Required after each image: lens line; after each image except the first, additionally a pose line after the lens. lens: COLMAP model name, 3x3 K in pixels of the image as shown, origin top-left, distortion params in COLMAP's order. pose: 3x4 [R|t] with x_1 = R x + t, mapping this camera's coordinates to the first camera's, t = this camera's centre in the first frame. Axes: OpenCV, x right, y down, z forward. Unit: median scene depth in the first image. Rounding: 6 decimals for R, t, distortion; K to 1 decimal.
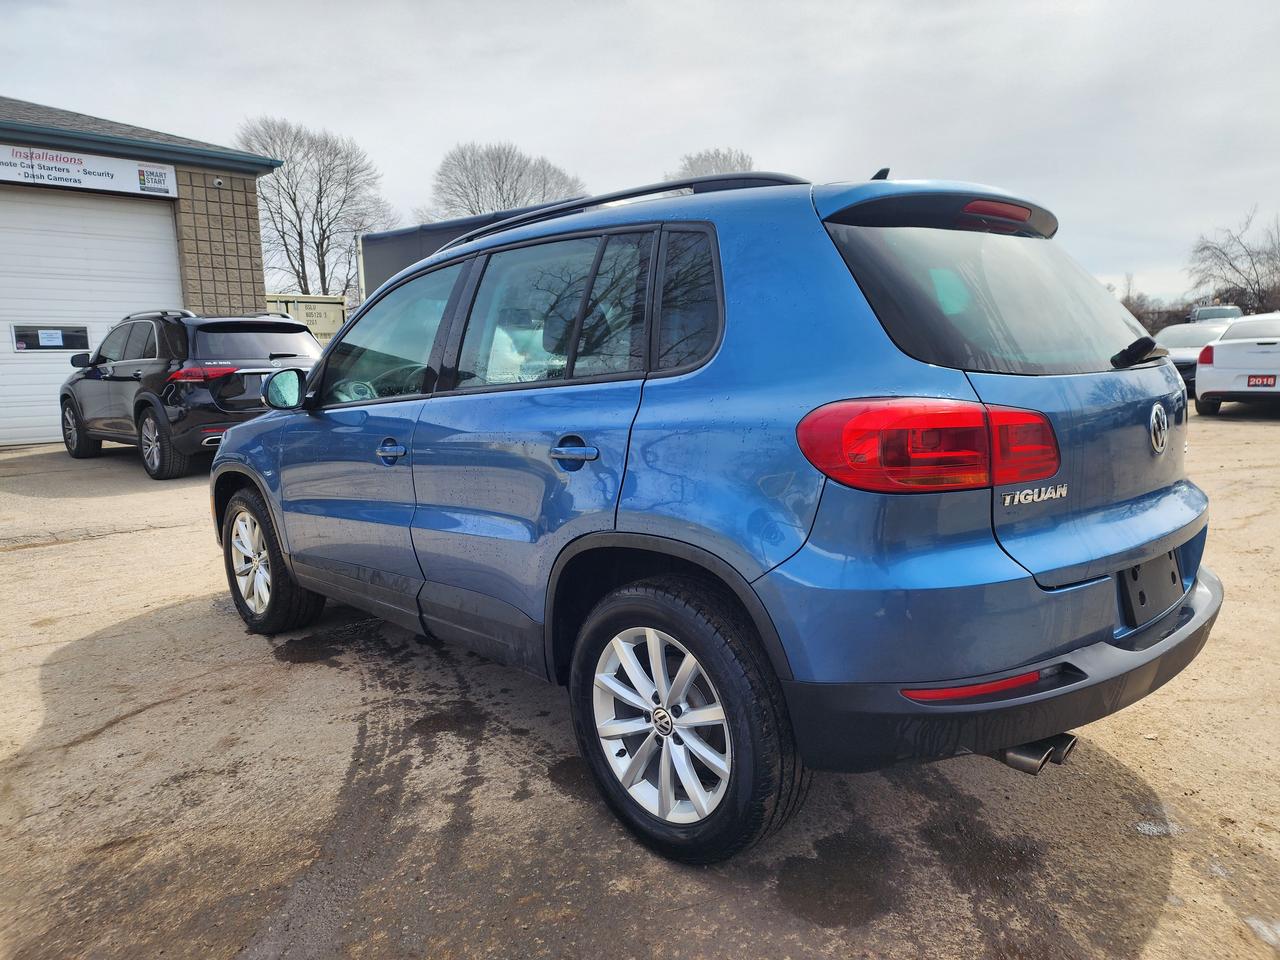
lens RADIAL K [[855.4, 0, 638.8], [0, 855.4, 491.7], [0, 0, 1]] dist [0.075898, -0.065180]
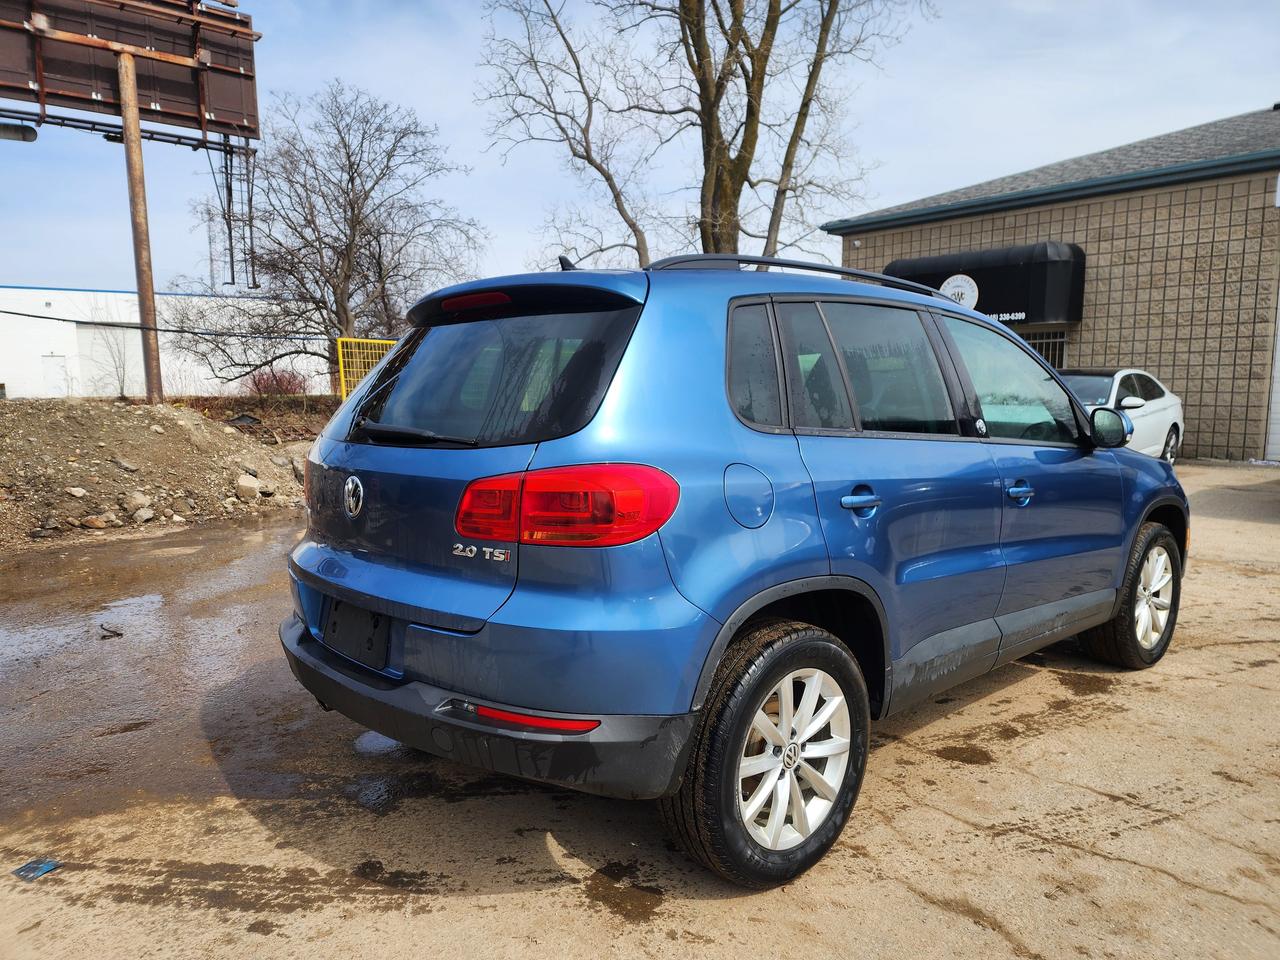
lens RADIAL K [[855.4, 0, 636.1], [0, 855.4, 489.7], [0, 0, 1]] dist [0.075898, -0.065180]
pose [[-0.032271, 0.146977, -0.988613, 0.364901], [-0.153791, 0.976619, 0.150214, -0.066319], [0.987576, 0.156888, -0.008913, 0.293328]]
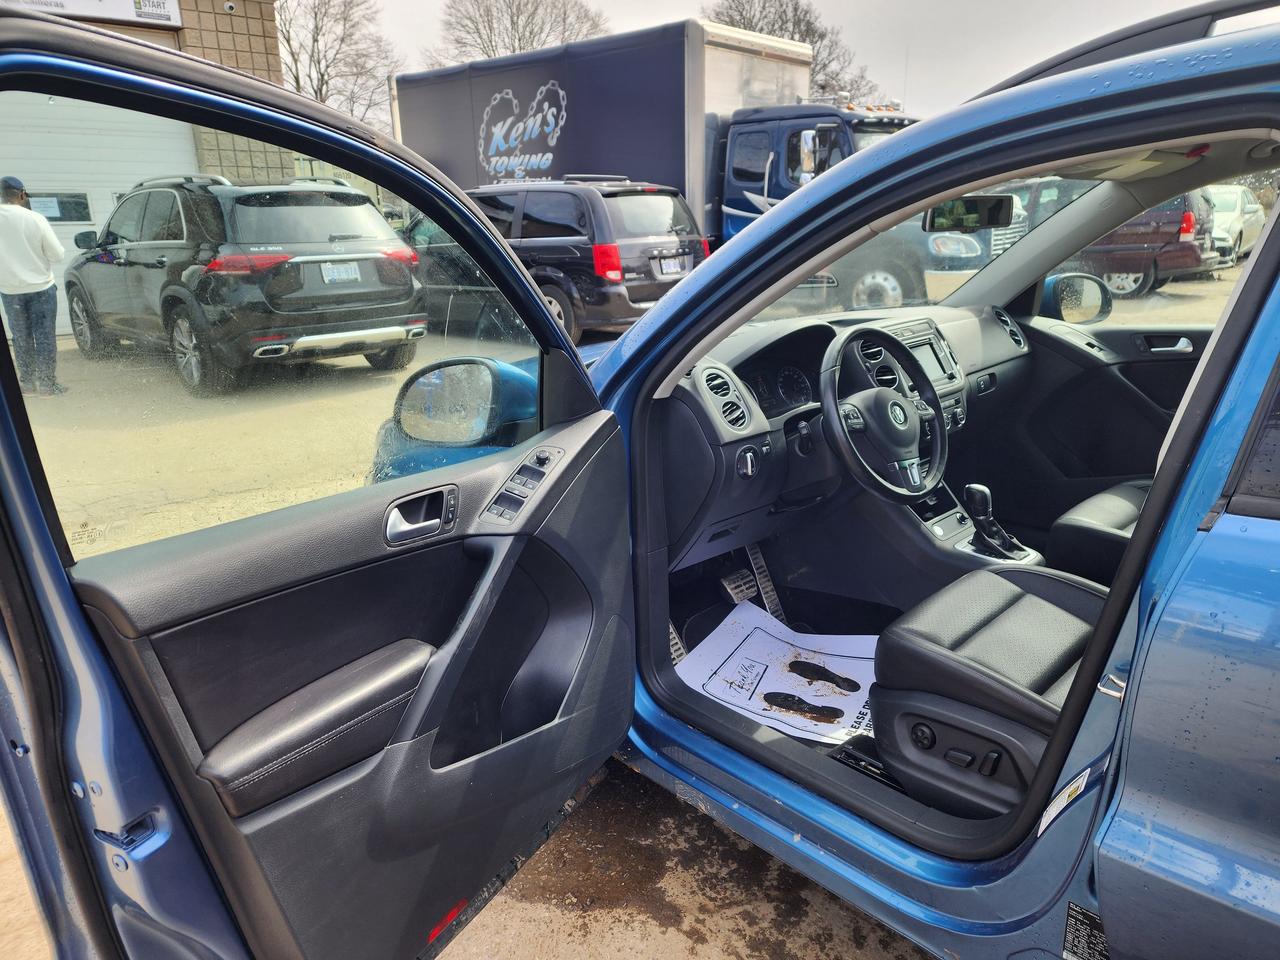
lens RADIAL K [[855.4, 0, 642.7], [0, 855.4, 489.1], [0, 0, 1]] dist [0.075898, -0.065180]
pose [[0.999976, 0.000818, -0.006916, -0.135796], [0.000232, 0.988597, 0.150583, -0.049835], [0.006960, -0.150581, 0.988573, 0.194837]]
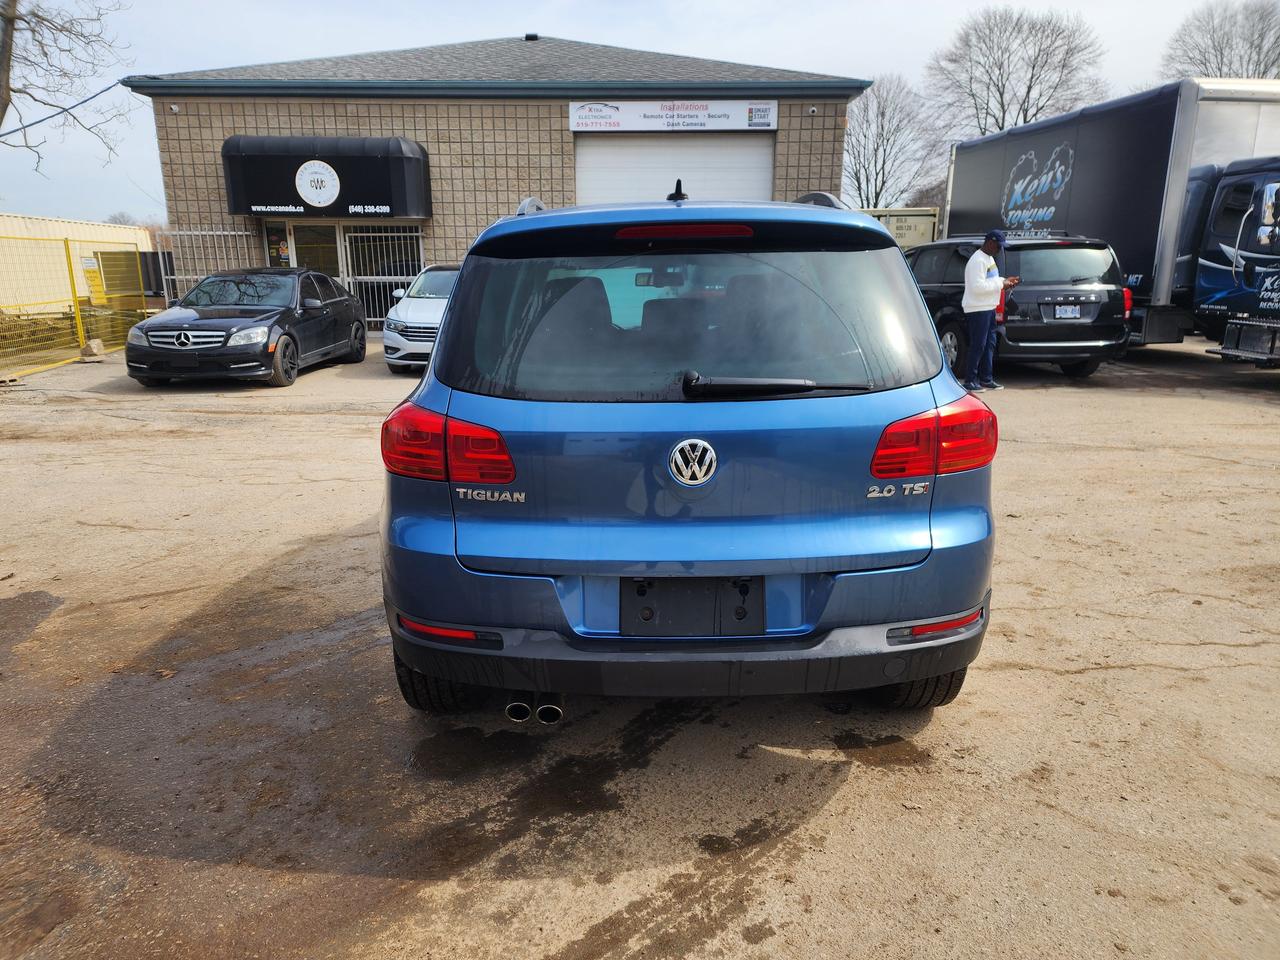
lens RADIAL K [[855.4, 0, 631.6], [0, 855.4, 478.1], [0, 0, 1]] dist [0.075898, -0.065180]
pose [[0.718504, 0.188169, -0.669585, 0.259907], [-0.122645, 0.981899, 0.144331, -0.040660], [0.684624, -0.021581, 0.728577, 0.045783]]
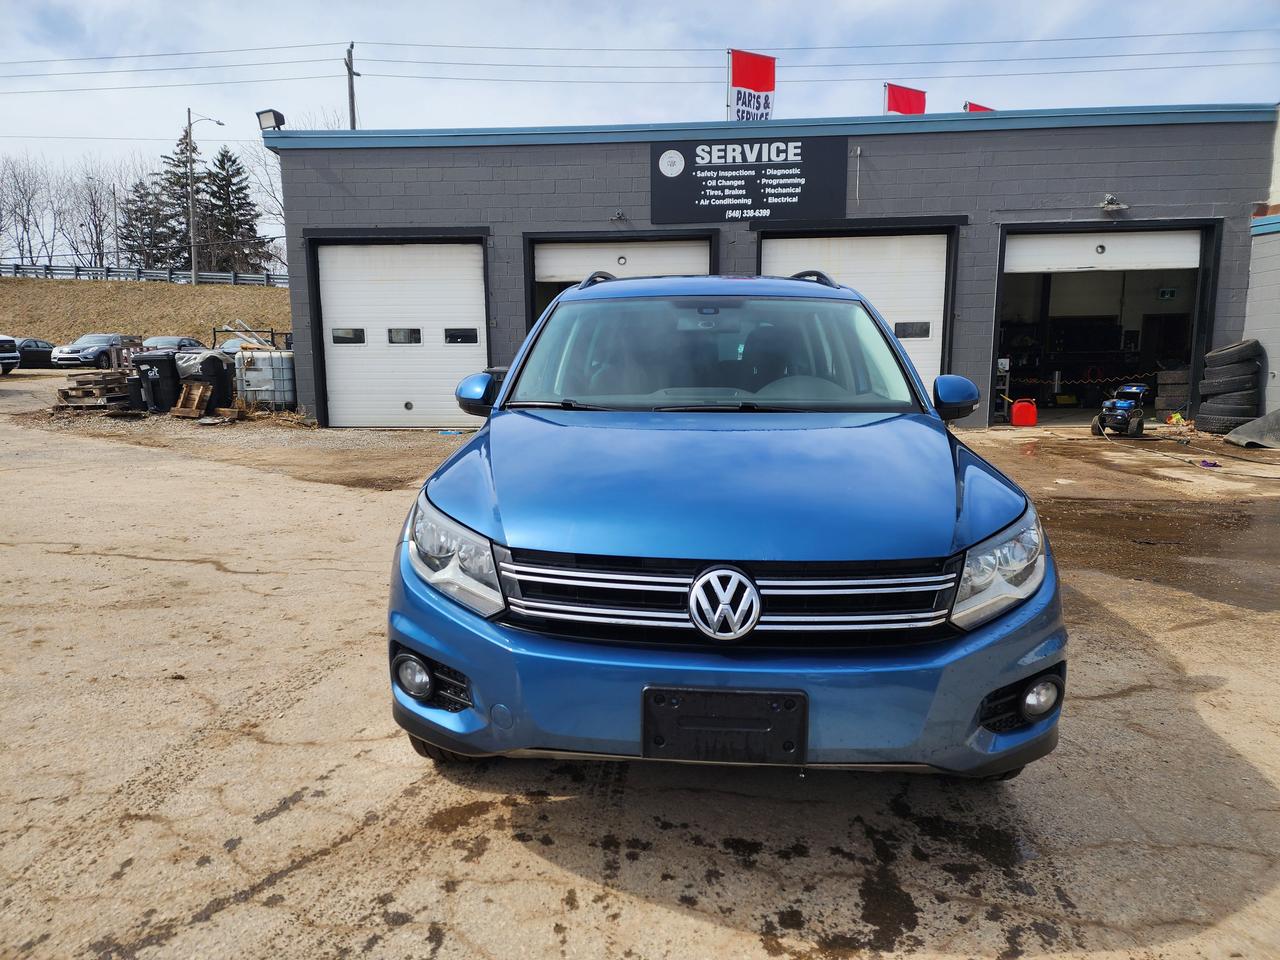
lens RADIAL K [[855.4, 0, 625.7], [0, 855.4, 494.8], [0, 0, 1]] dist [0.075898, -0.065180]
pose [[-0.673468, -0.091235, 0.733565, -0.310726], [0.136045, 0.960106, 0.244311, -0.105652], [-0.726590, 0.264333, -0.634188, 0.672923]]
